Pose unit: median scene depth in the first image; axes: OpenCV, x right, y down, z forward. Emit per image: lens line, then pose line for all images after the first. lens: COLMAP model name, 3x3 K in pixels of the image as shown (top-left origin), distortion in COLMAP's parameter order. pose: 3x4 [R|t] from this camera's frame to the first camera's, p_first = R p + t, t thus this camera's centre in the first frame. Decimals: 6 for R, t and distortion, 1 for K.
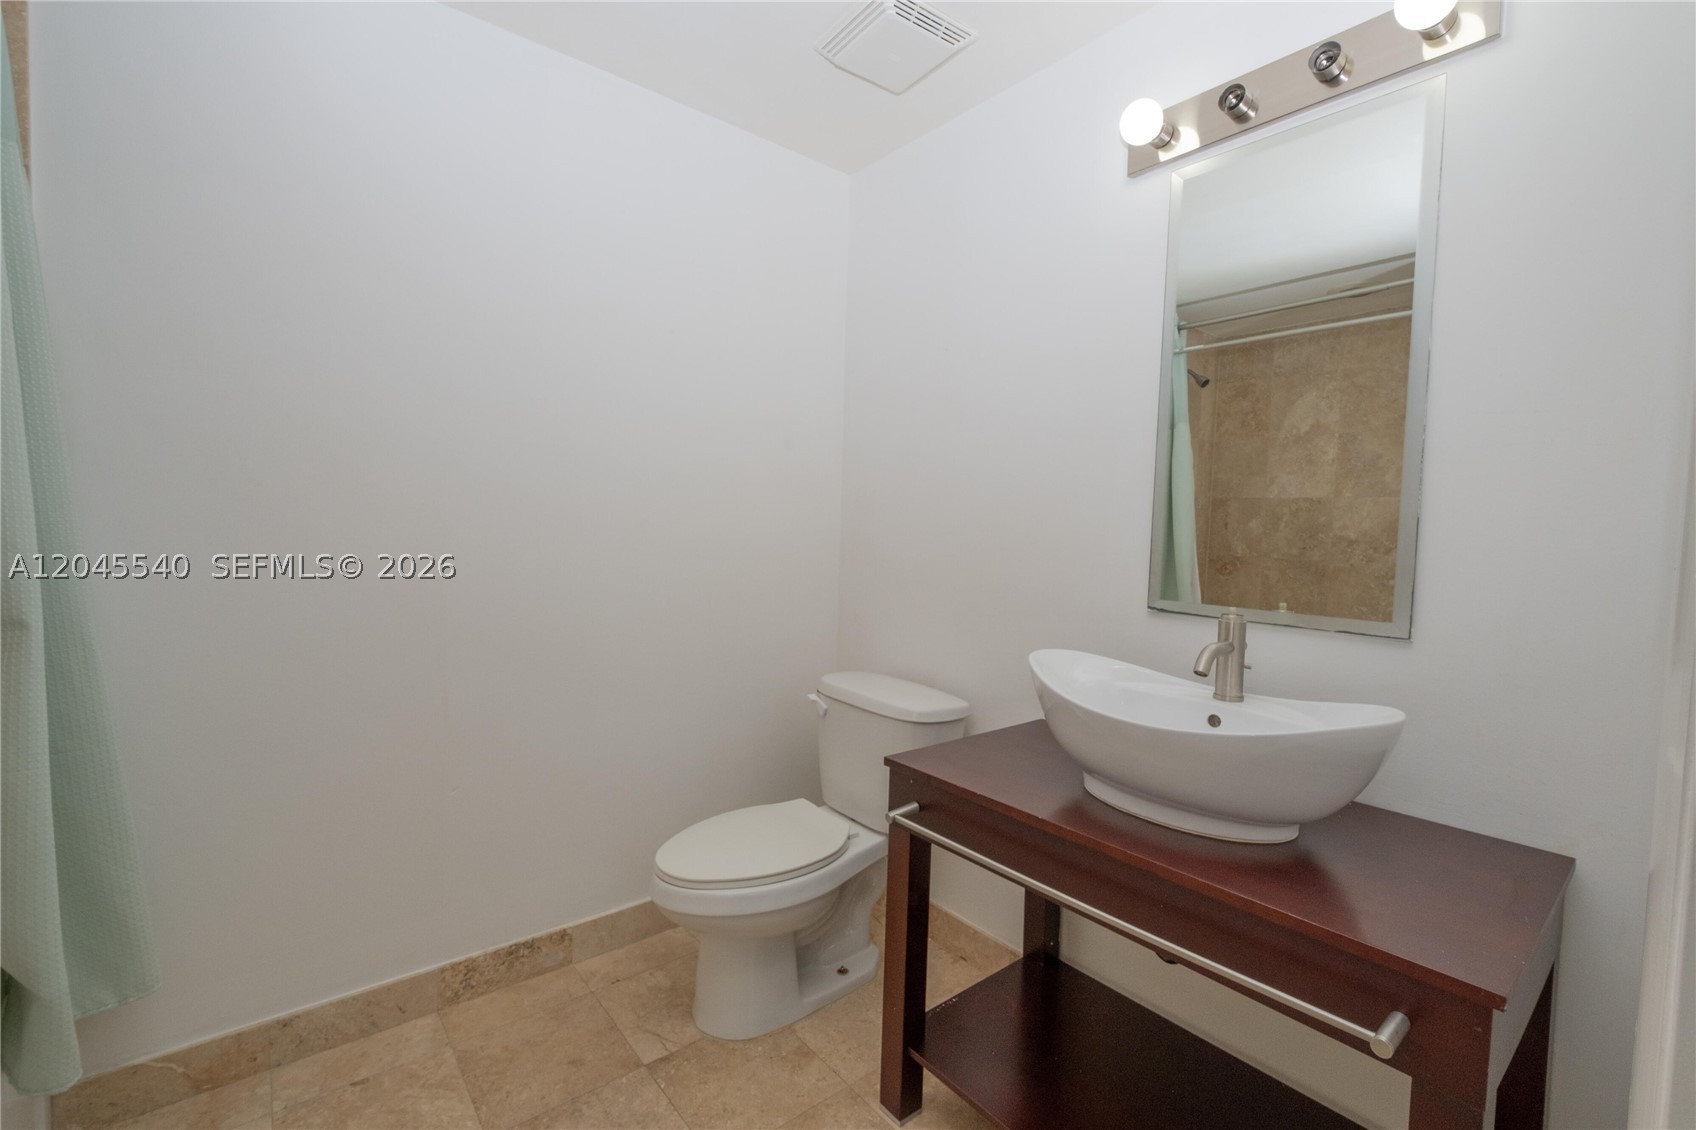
lens RADIAL K [[726.4, 0, 848.0], [0, 726.4, 565.0], [0, 0, 1]] dist [-0.000956, -0.000175]
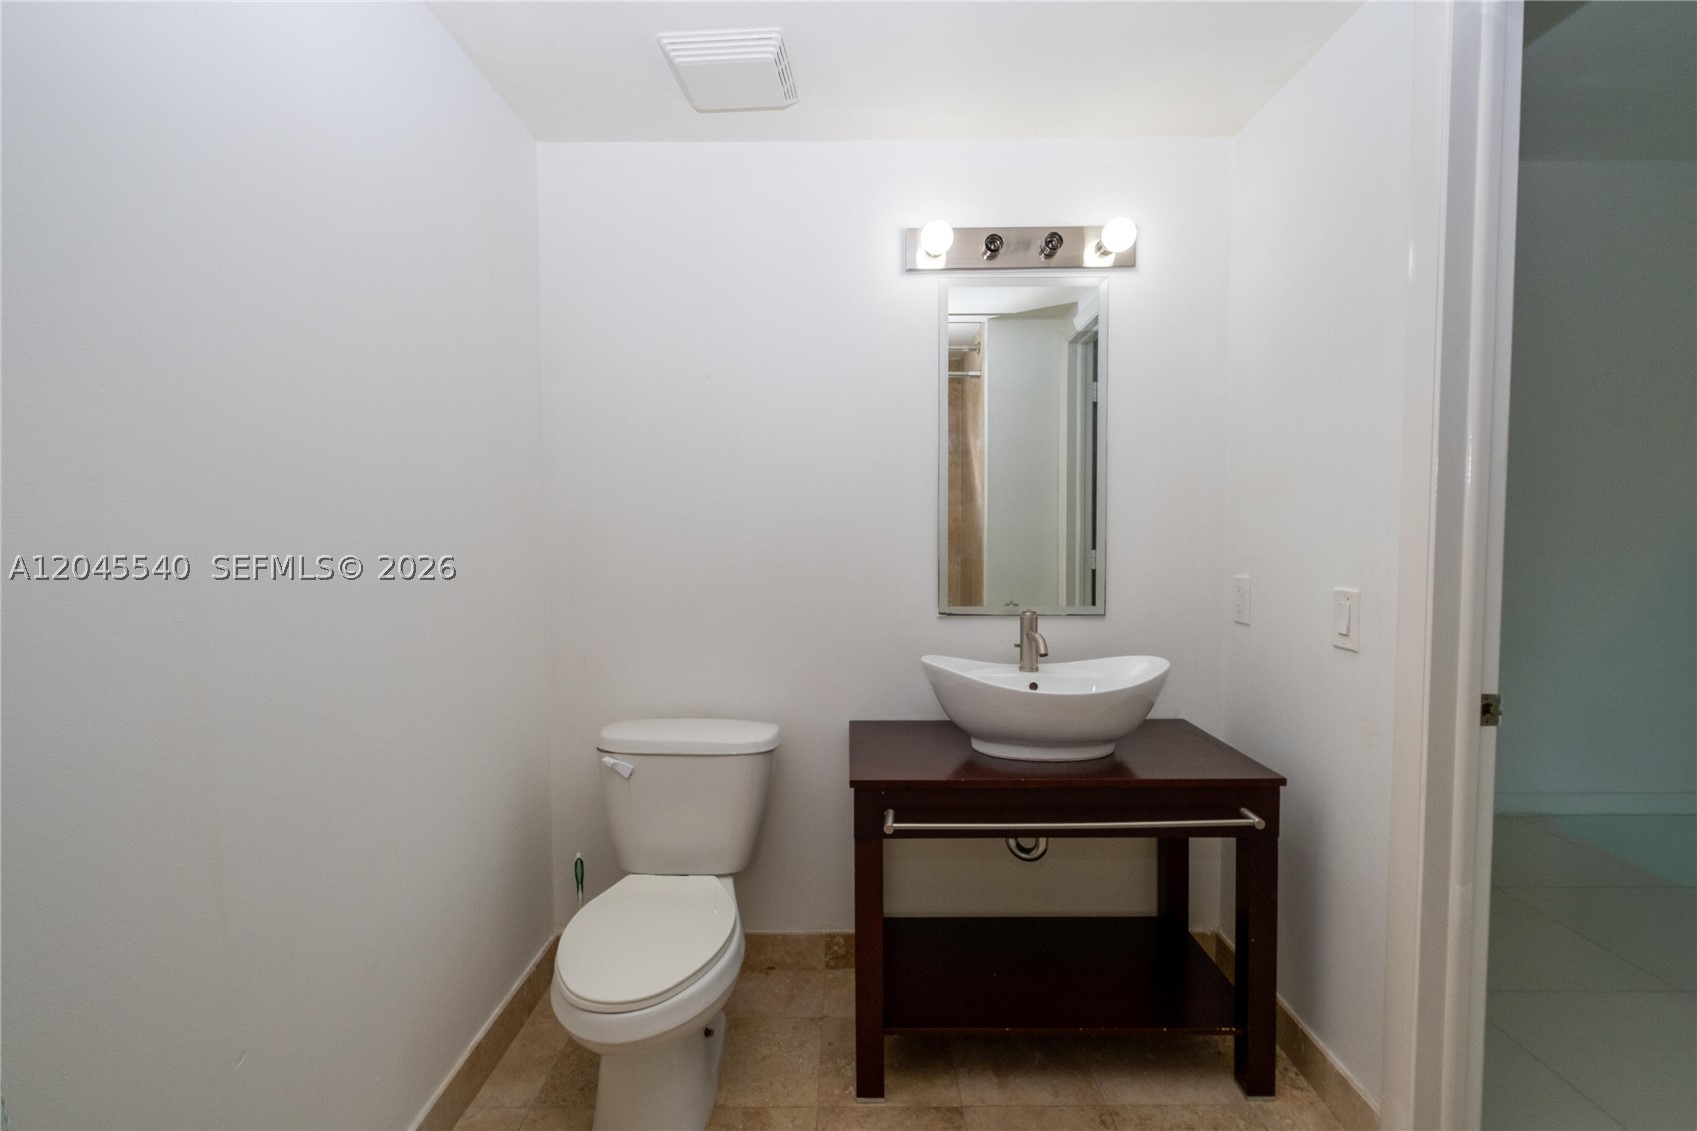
lens RADIAL K [[770.8, 0, 843.1], [0, 770.8, 579.1], [0, 0, 1]] dist [-0.002185, -0.000704]
pose [[0.651329, -0.082253, 0.754324, -0.737921], [0.070716, 0.996361, 0.047585, -0.081287], [-0.755493, 0.022350, 0.654776, 0.237977]]
